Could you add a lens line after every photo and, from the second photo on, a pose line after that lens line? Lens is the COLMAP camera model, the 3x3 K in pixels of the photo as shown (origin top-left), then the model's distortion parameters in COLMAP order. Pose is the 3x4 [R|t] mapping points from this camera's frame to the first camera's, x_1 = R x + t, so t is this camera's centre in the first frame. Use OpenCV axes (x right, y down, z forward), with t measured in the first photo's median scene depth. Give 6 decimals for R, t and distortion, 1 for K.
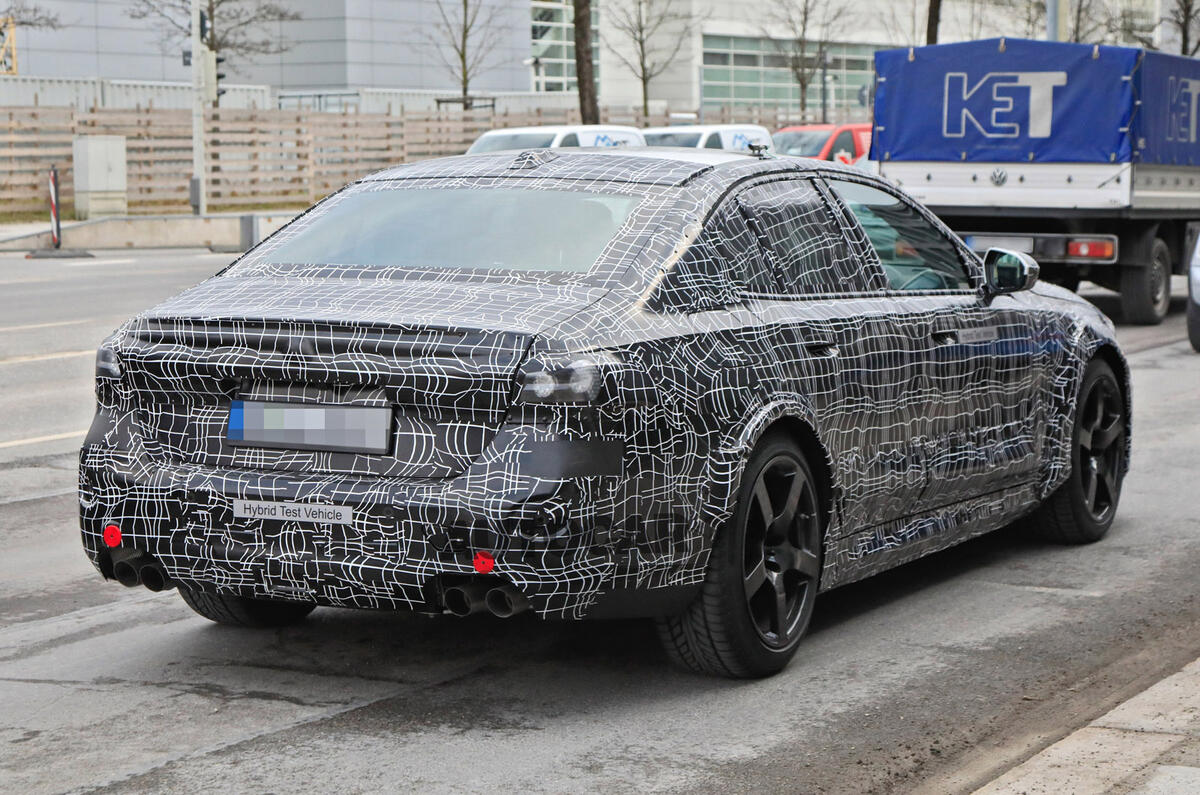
lens RADIAL K [[2830.7, 0, 602.3], [0, 2830.7, 394.8], [0, 0, 1]] dist [-0.092012, 0.000000]
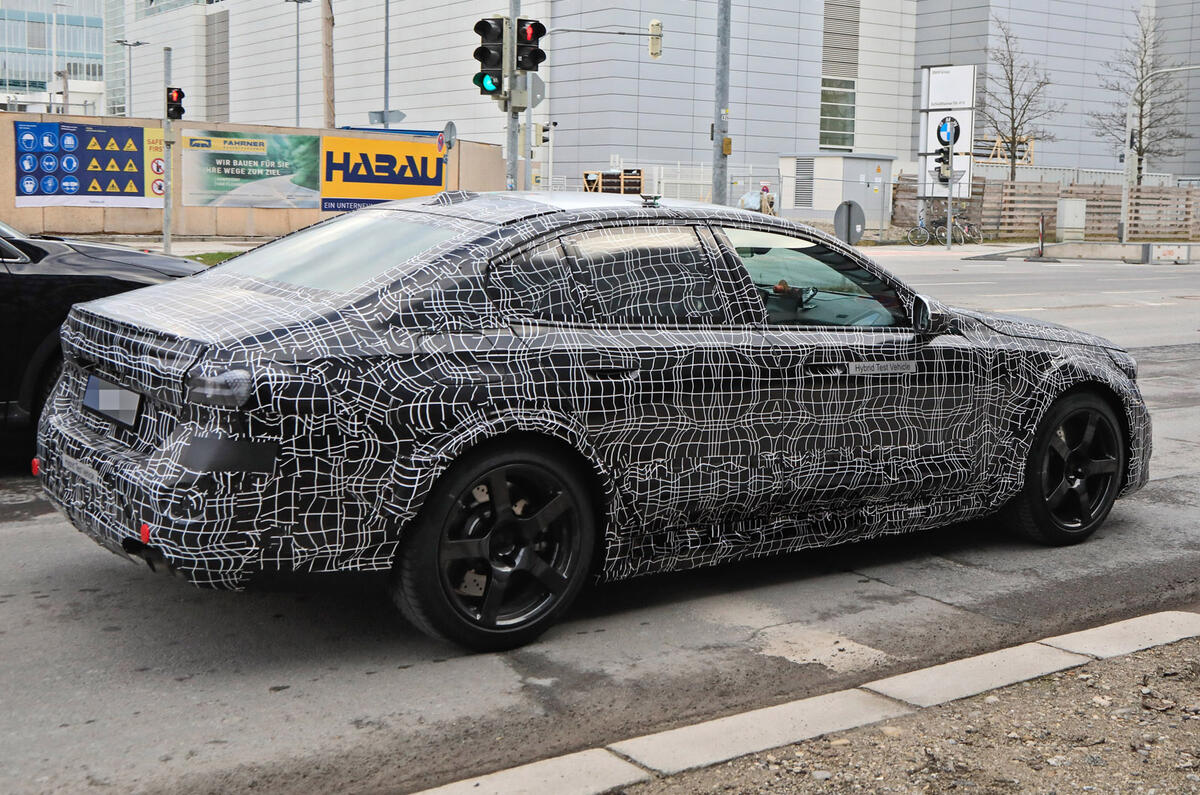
lens RADIAL K [[1431.2, 0, 601.2], [0, 1431.2, 399.9], [0, 0, 1]] dist [0.008192, 0.000000]
pose [[0.892979, 0.101932, -0.438405, 0.363682], [-0.079130, 0.994402, 0.070028, -0.050282], [0.443088, -0.027843, 0.896045, 0.523008]]
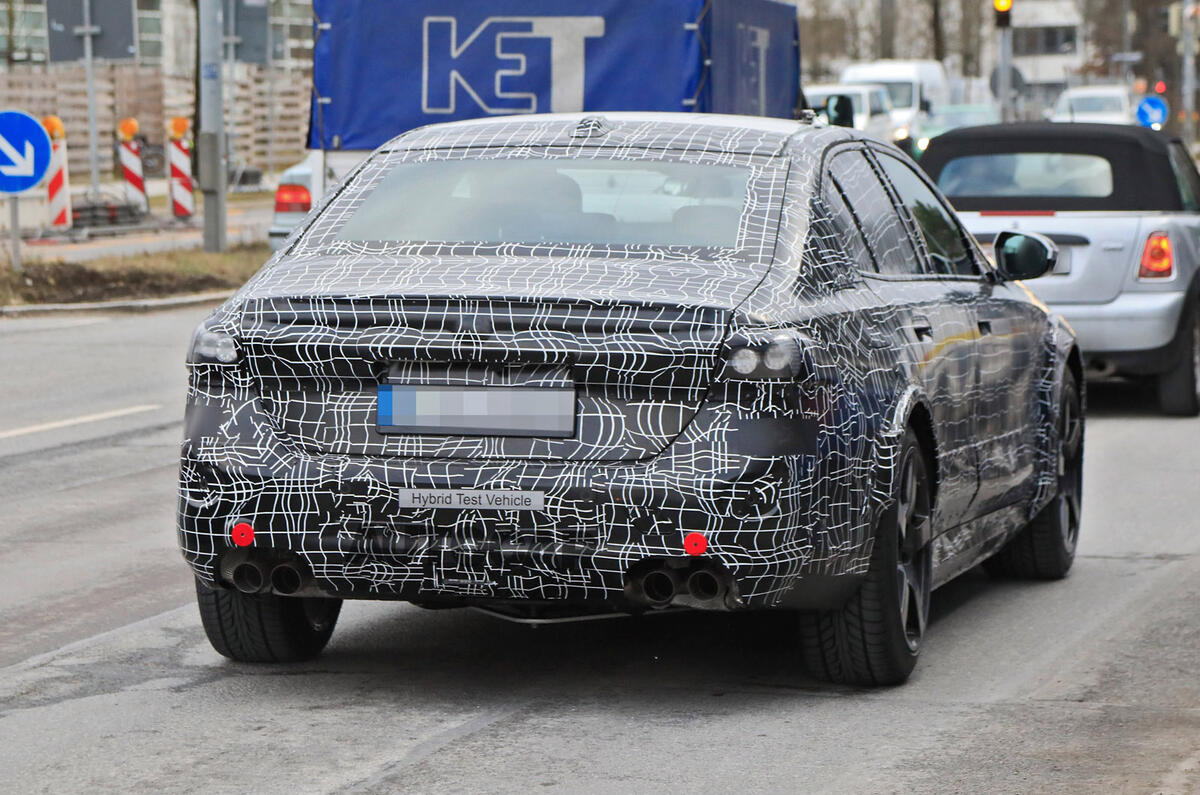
lens RADIAL K [[4537.0, 0, 526.2], [0, 4537.0, 497.5], [0, 0, 1]] dist [0.922436, 0.000000]
pose [[0.976616, -0.013148, 0.214588, -0.408640], [0.014676, 0.999877, -0.005532, 0.048347], [-0.214488, 0.008552, 0.976689, -0.476126]]
